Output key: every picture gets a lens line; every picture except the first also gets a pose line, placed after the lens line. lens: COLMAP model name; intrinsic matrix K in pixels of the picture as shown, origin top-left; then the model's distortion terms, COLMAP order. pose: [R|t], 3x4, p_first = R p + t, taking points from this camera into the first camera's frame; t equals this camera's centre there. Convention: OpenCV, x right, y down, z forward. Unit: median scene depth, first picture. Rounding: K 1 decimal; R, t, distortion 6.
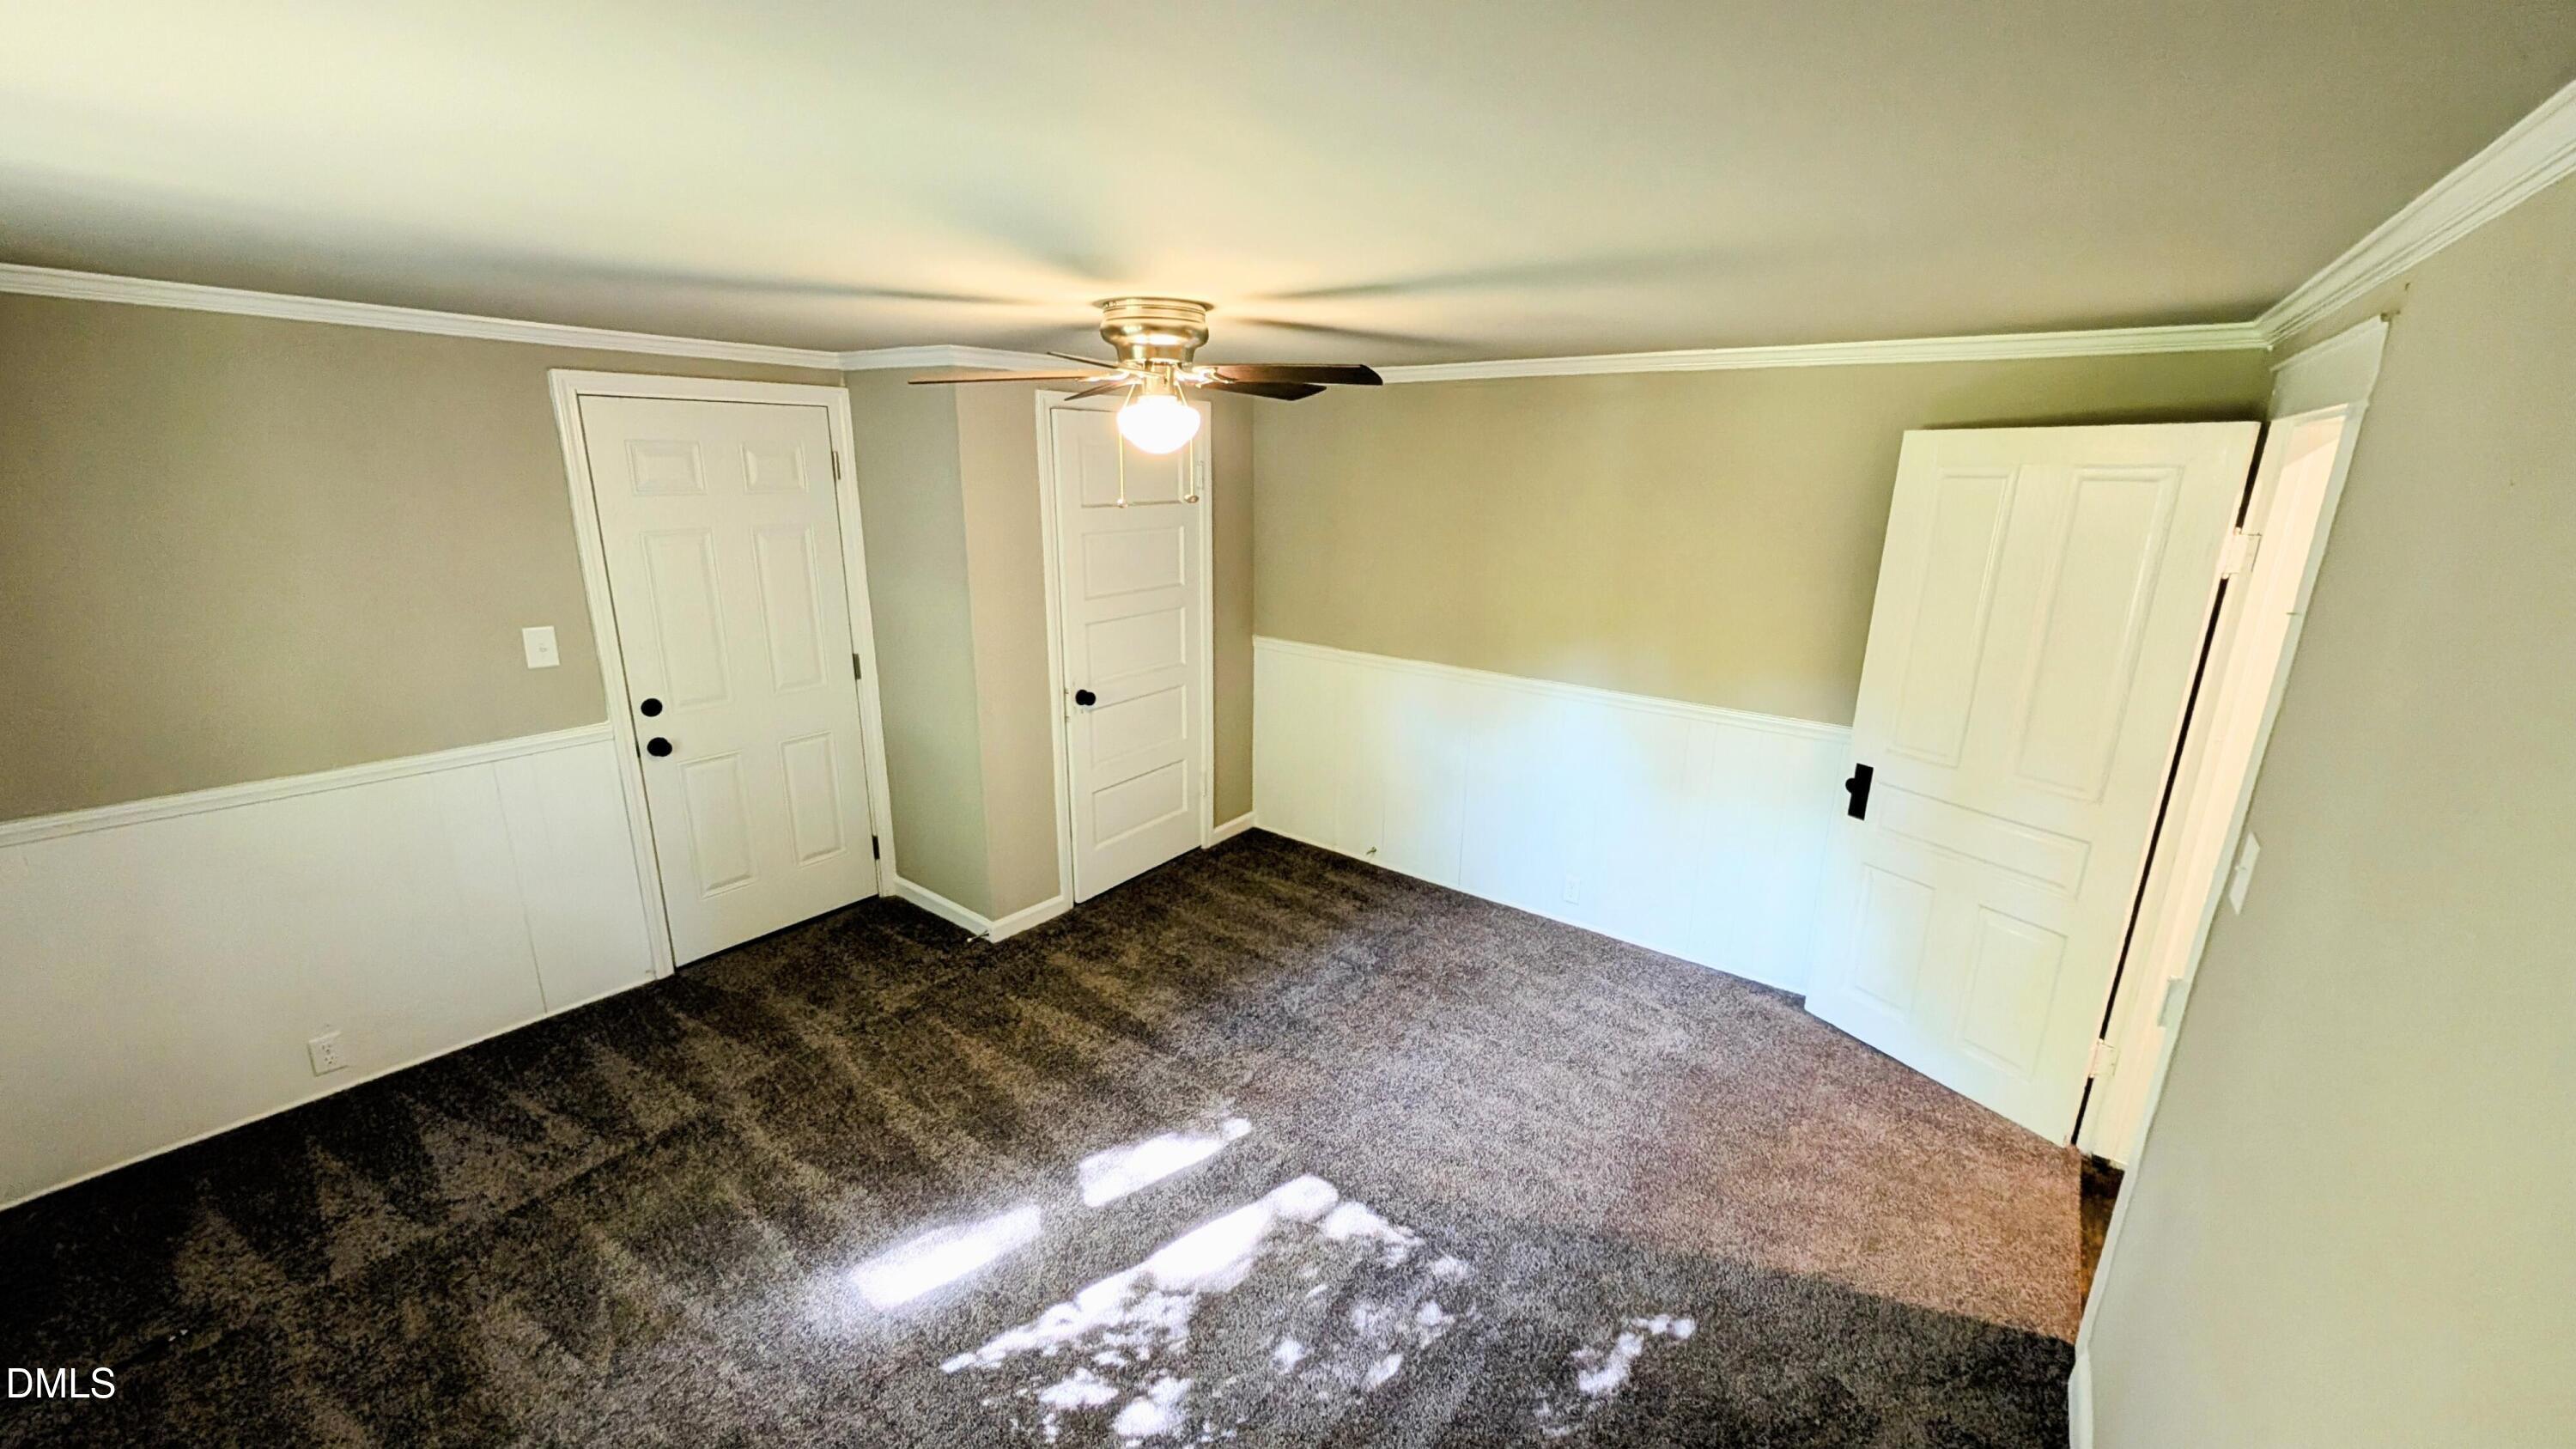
lens RADIAL K [[971.0, 0, 1295.4], [0, 971.0, 721.4], [0, 0, 1]] dist [0.000782, 0.000212]
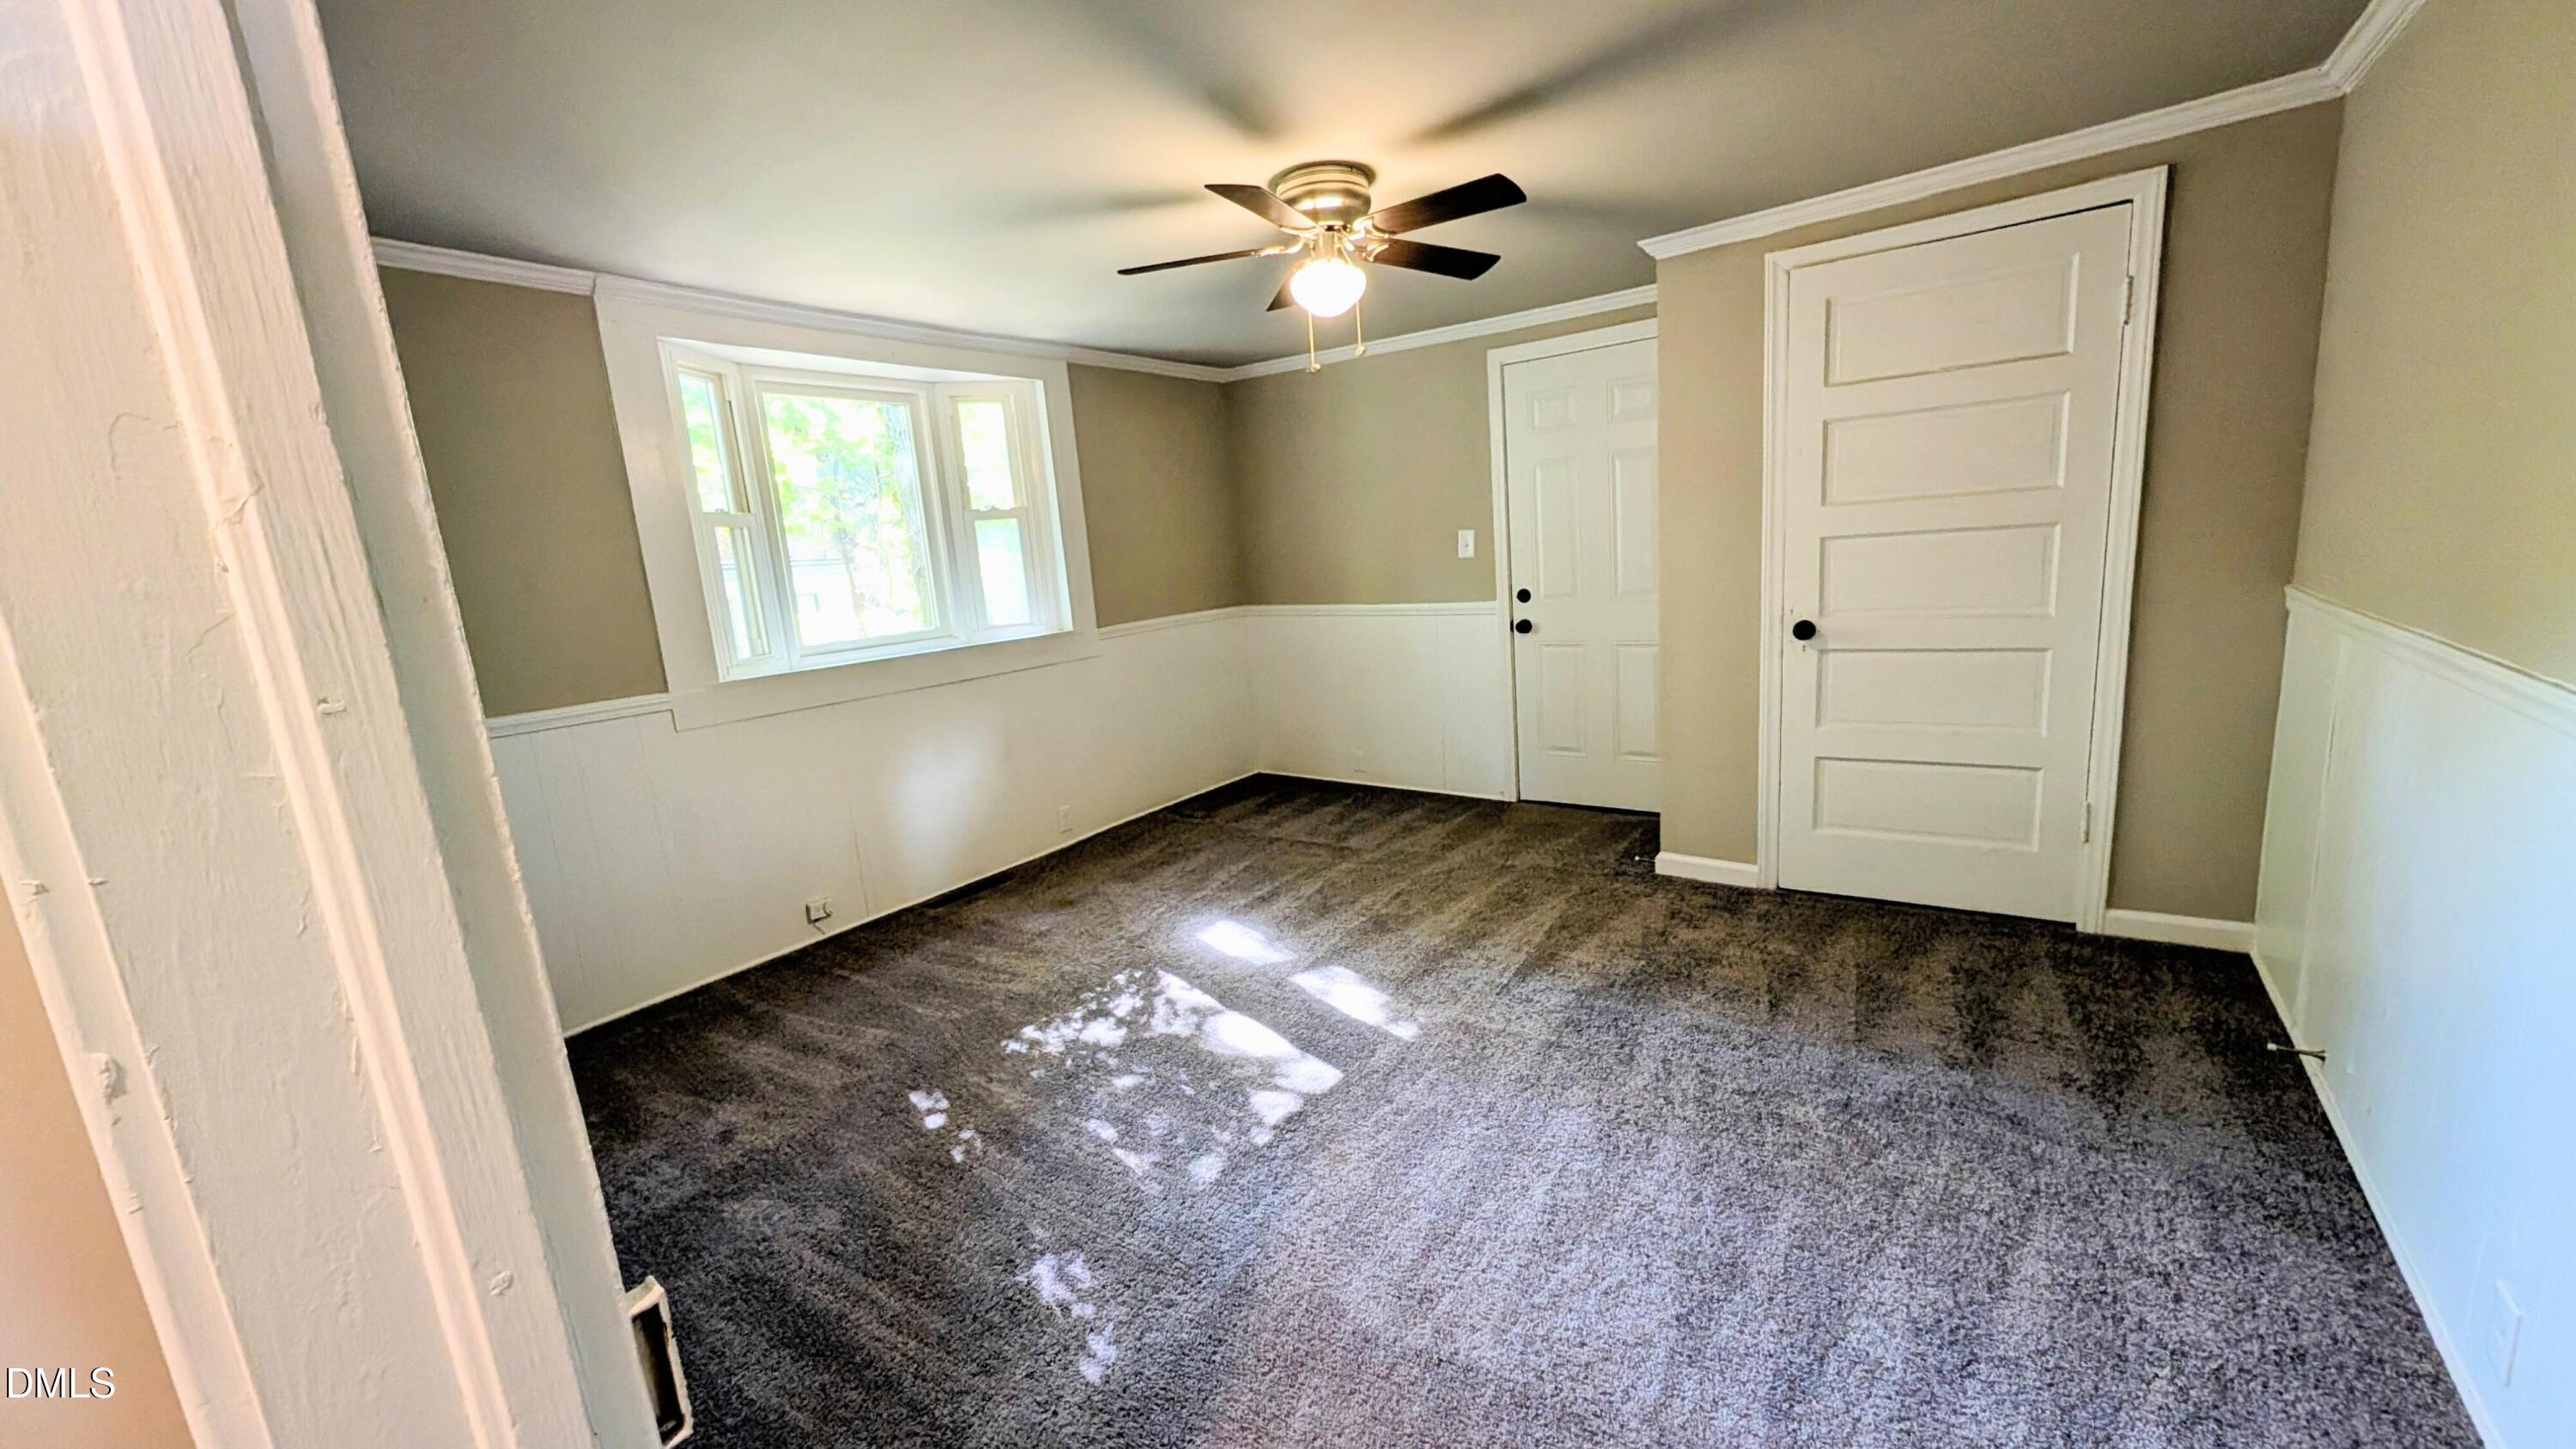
lens RADIAL K [[971.0, 0, 1295.4], [0, 971.0, 721.4], [0, 0, 1]] dist [0.000782, 0.000212]
pose [[0.013762, 0.162725, -0.986576, 0.702371], [-0.192064, 0.968726, 0.157101, 0.003822], [0.981286, 0.187324, 0.044585, 0.690025]]
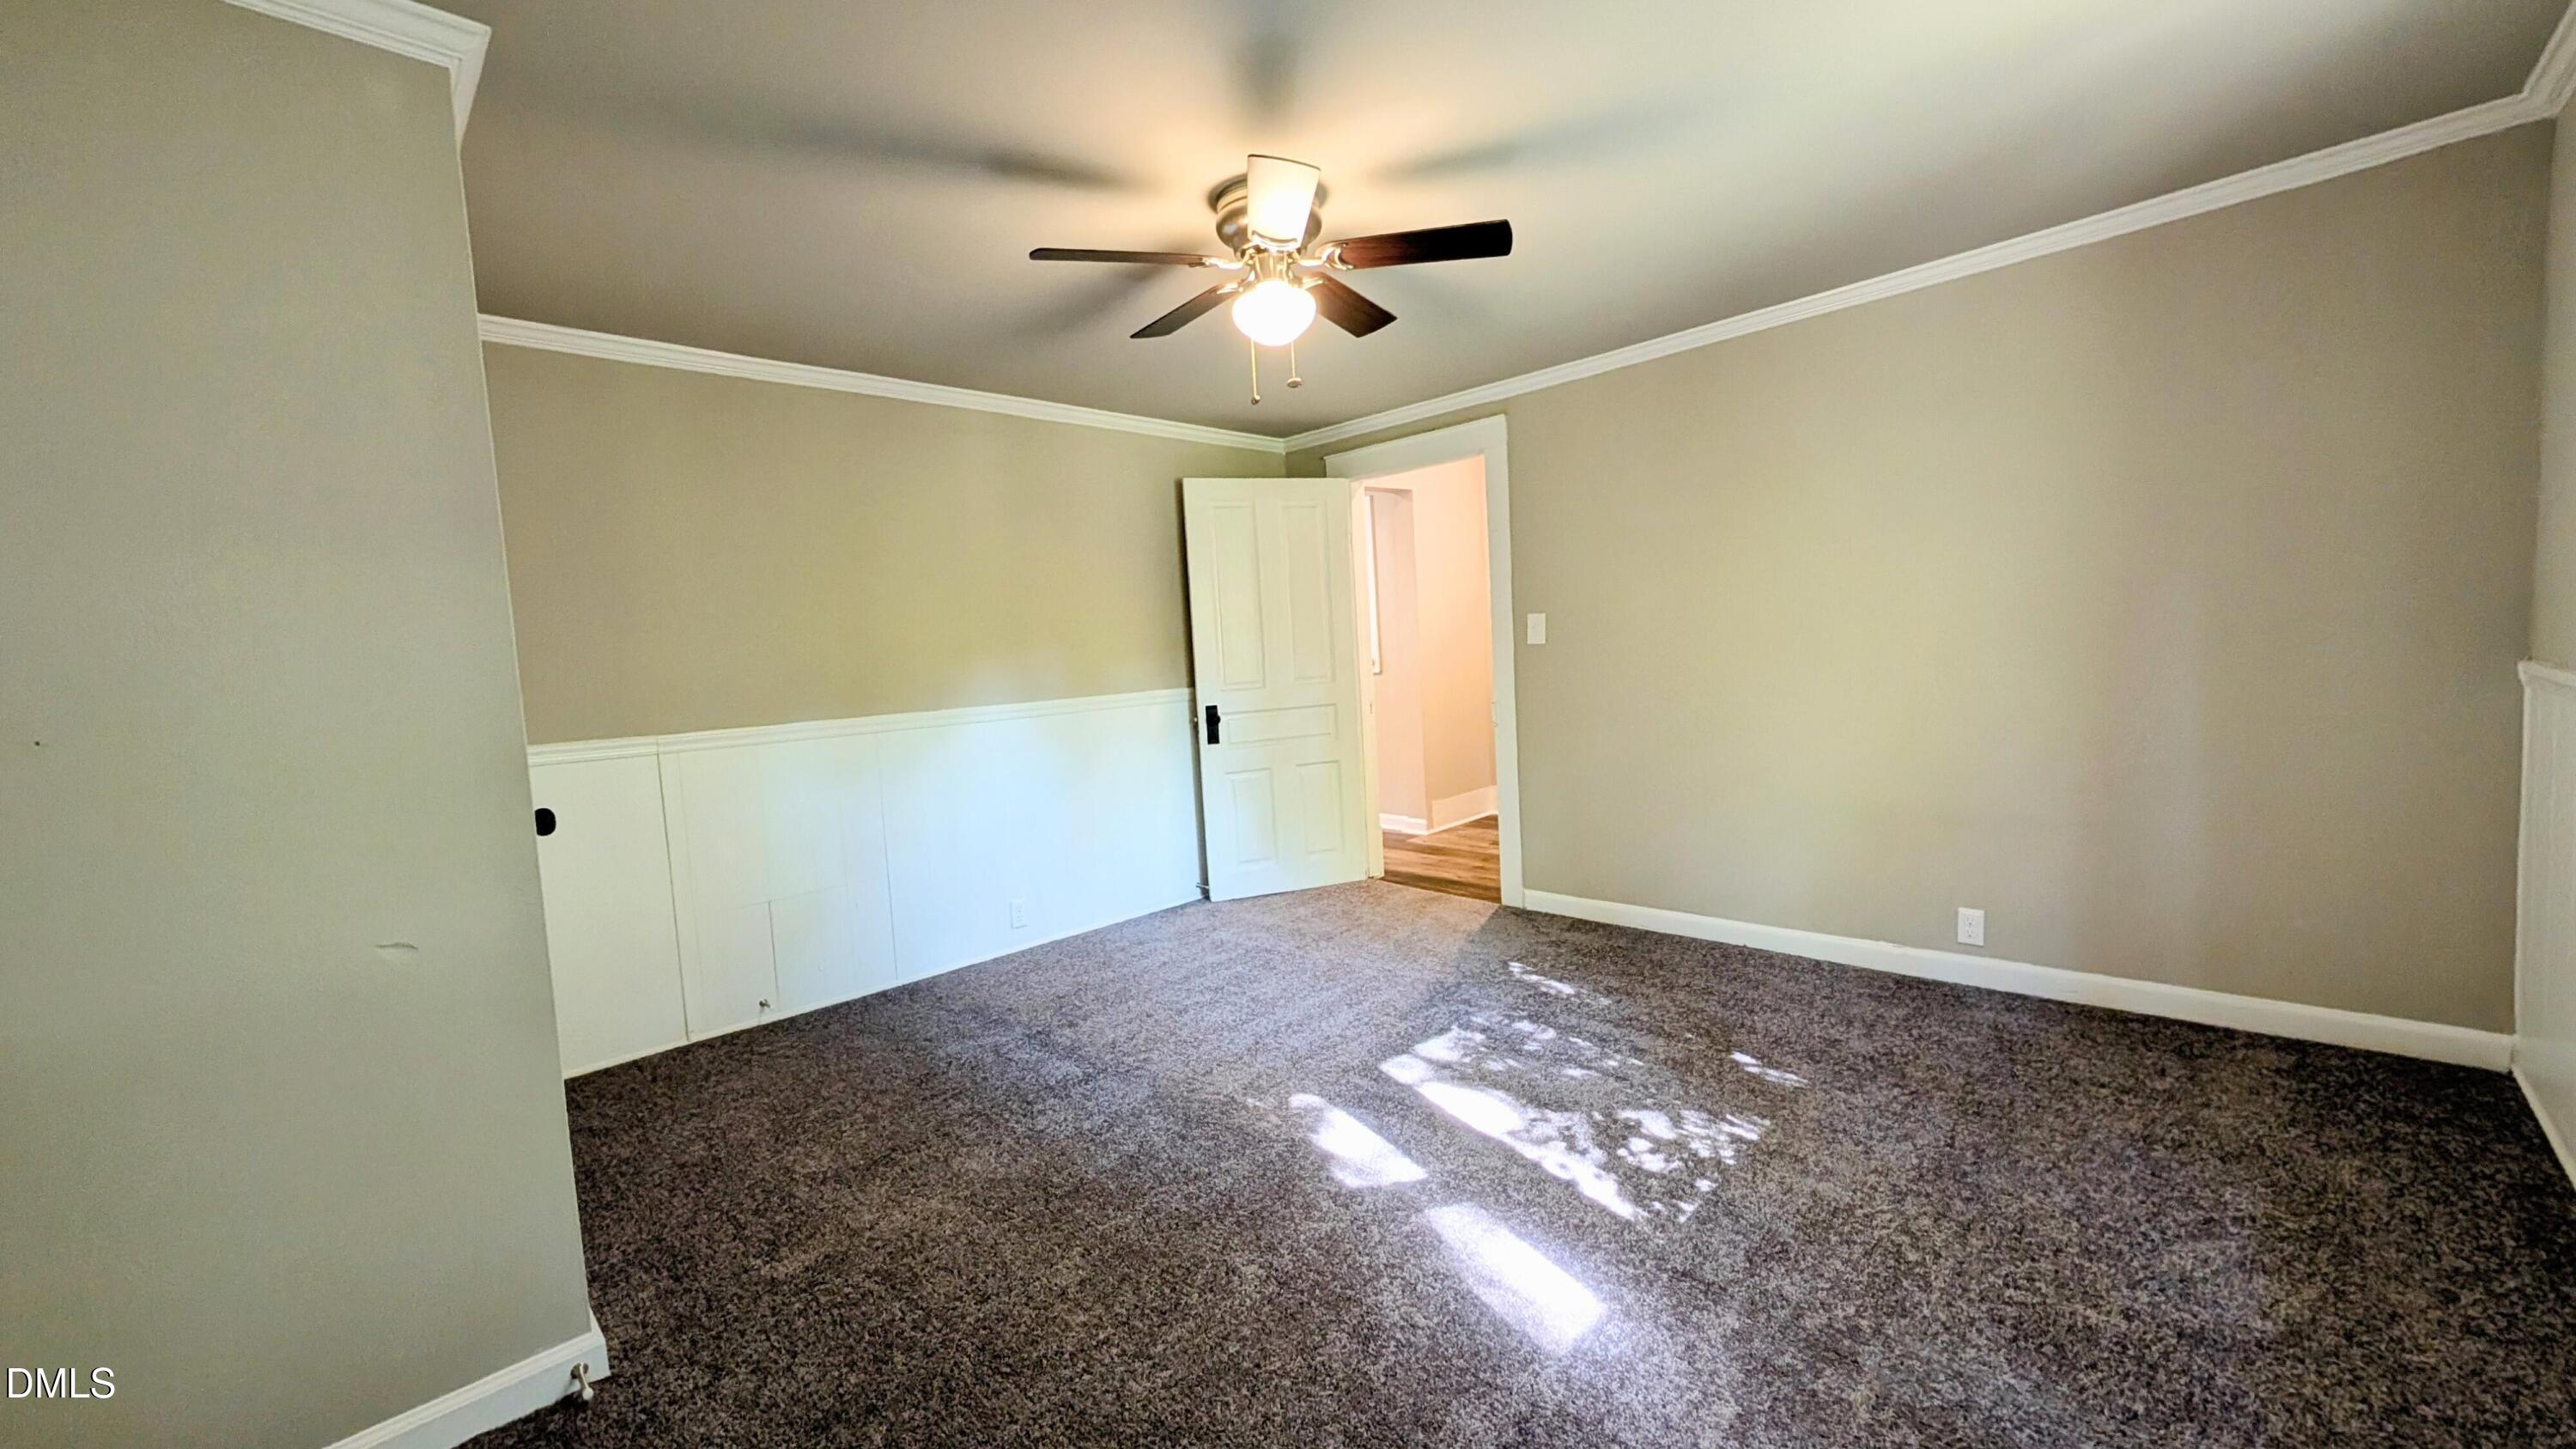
lens RADIAL K [[1024.8, 0, 1295.2], [0, 1024.8, 720.6], [0, 0, 1]] dist [-0.000947, -0.000079]
pose [[0.110801, -0.107133, 0.988051, -0.866437], [0.308275, 0.948842, 0.068312, 0.001677], [-0.944823, 0.297022, 0.138159, 0.666021]]
